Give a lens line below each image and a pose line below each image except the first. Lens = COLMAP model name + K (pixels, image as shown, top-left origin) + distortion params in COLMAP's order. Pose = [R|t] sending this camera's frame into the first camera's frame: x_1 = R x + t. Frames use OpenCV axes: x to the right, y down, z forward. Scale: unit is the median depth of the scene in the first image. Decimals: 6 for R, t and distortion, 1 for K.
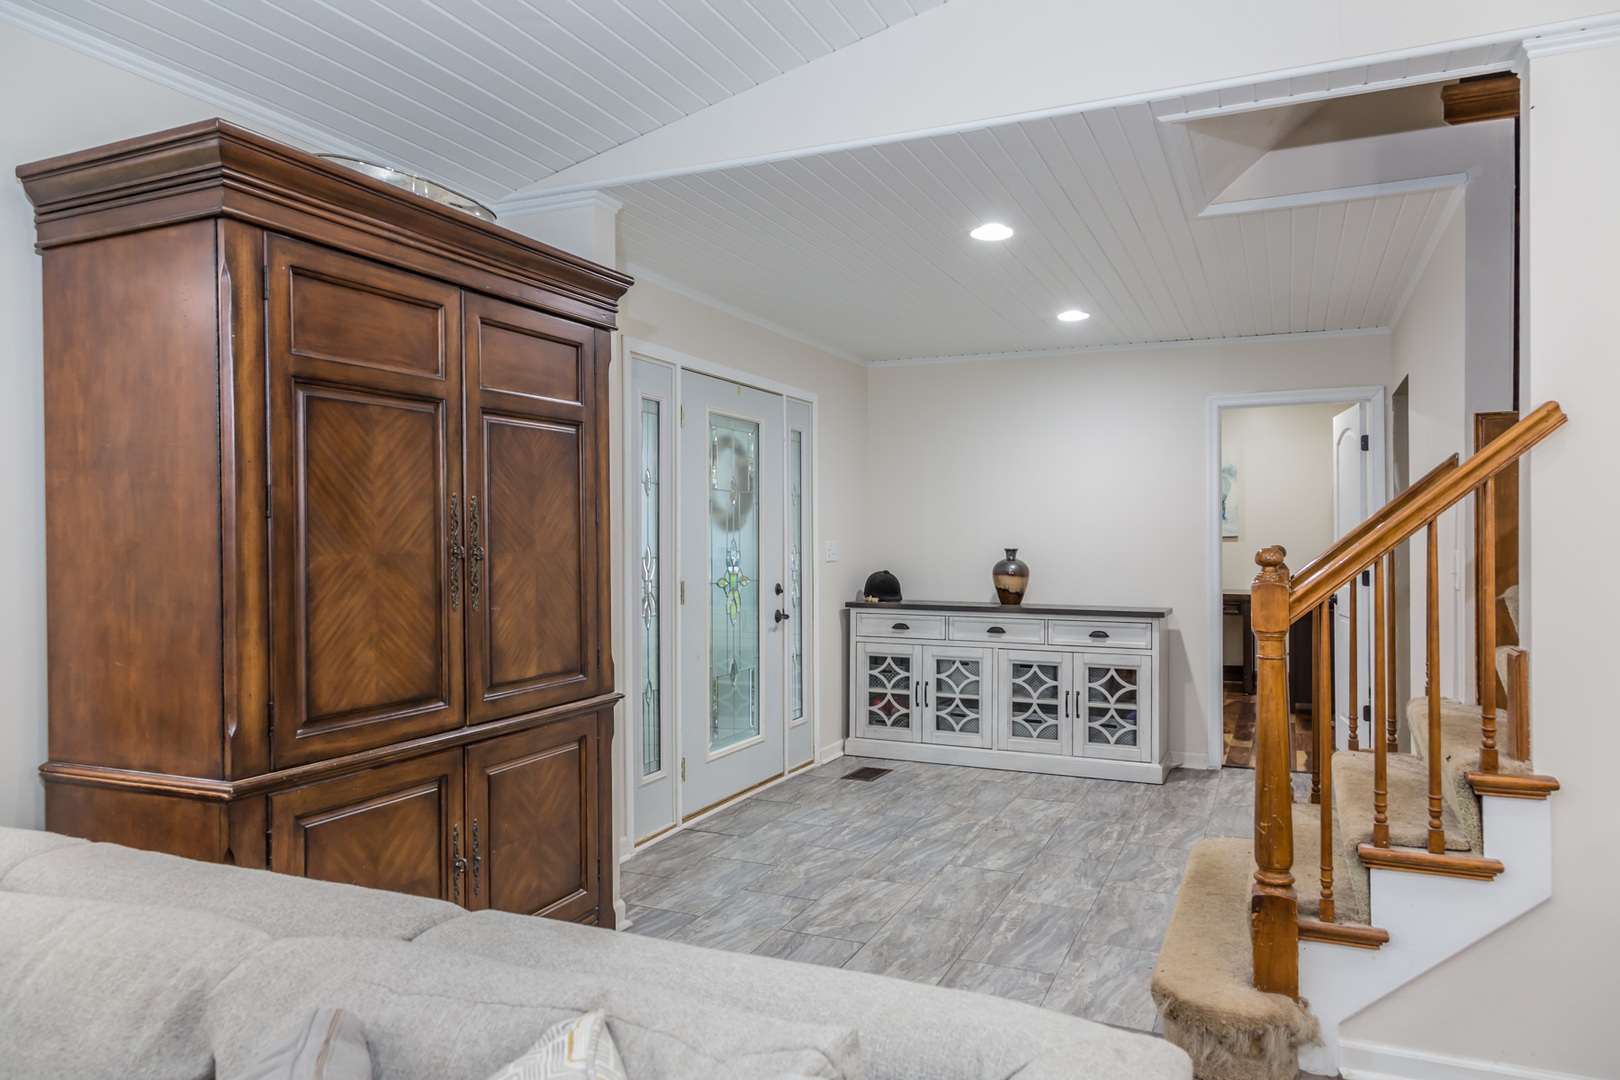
lens RADIAL K [[1076.4, 0, 809.7], [0, 1076.4, 538.7], [0, 0, 1]] dist [0.007320, 0.005303]
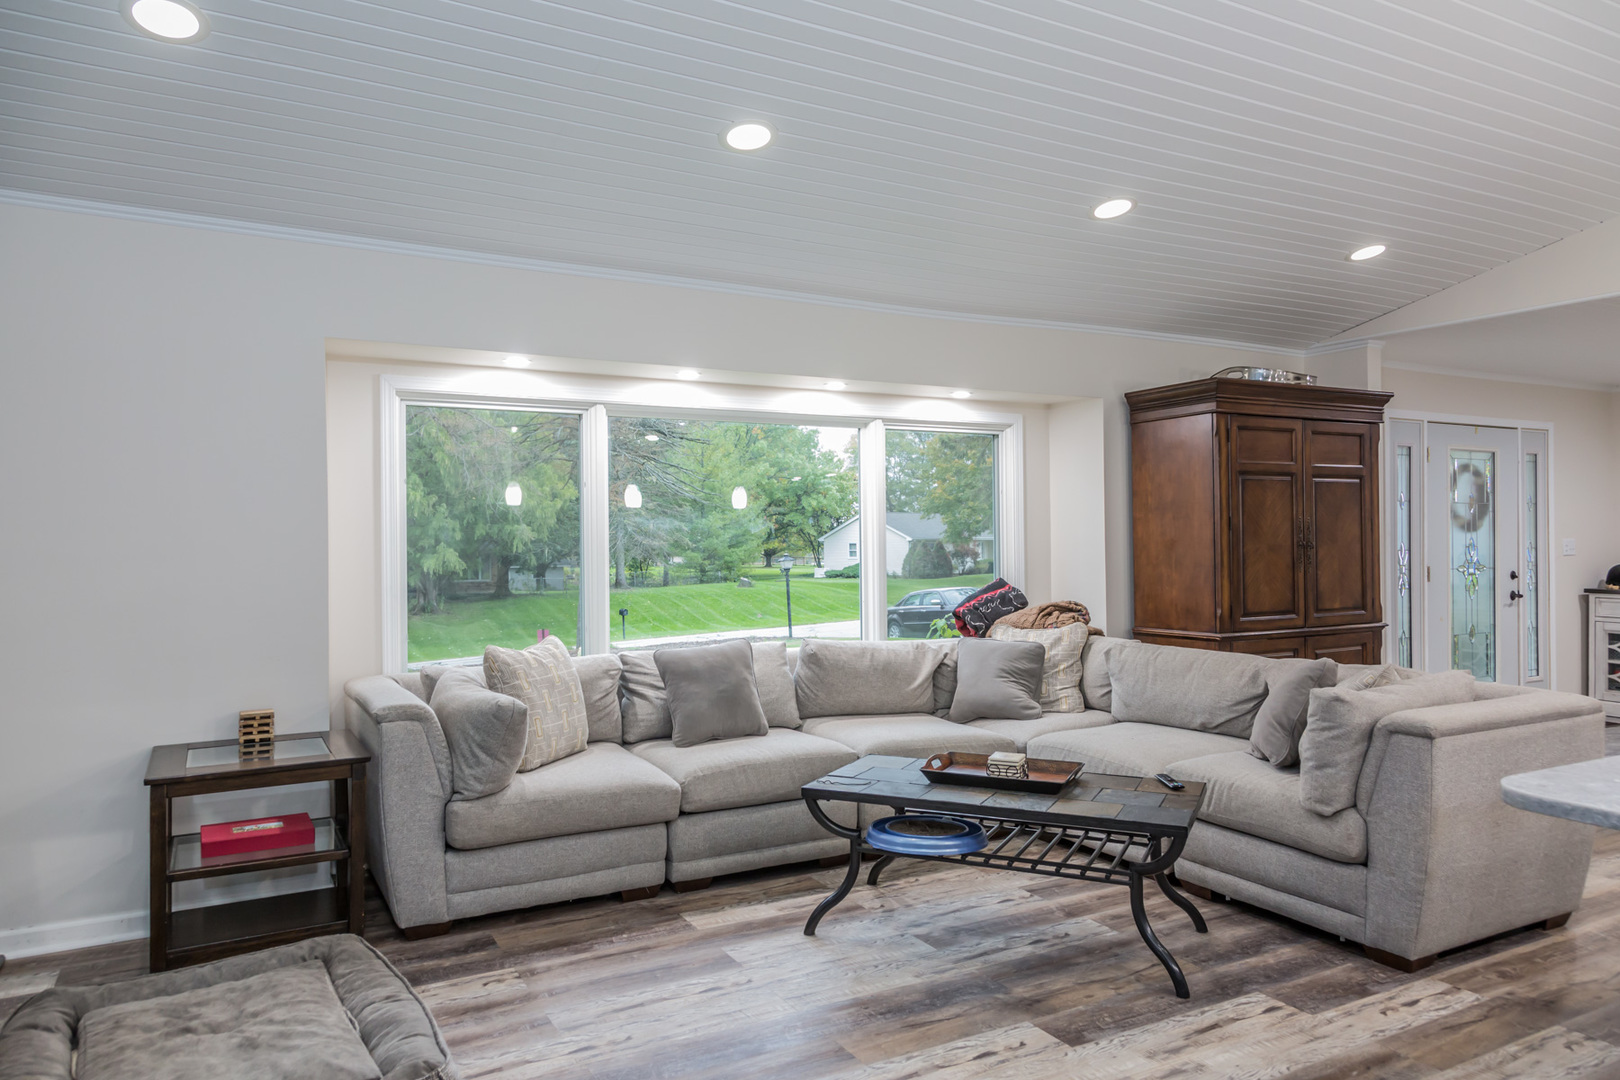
lens RADIAL K [[1076.4, 0, 810.1], [0, 1076.4, 534.7], [0, 0, 1]] dist [0.007320, 0.005303]
pose [[0.797338, -0.001941, -0.603530, 0.156388], [0.001367, 0.999998, -0.001410, -0.004541], [0.603532, 0.000299, 0.797339, -1.094215]]
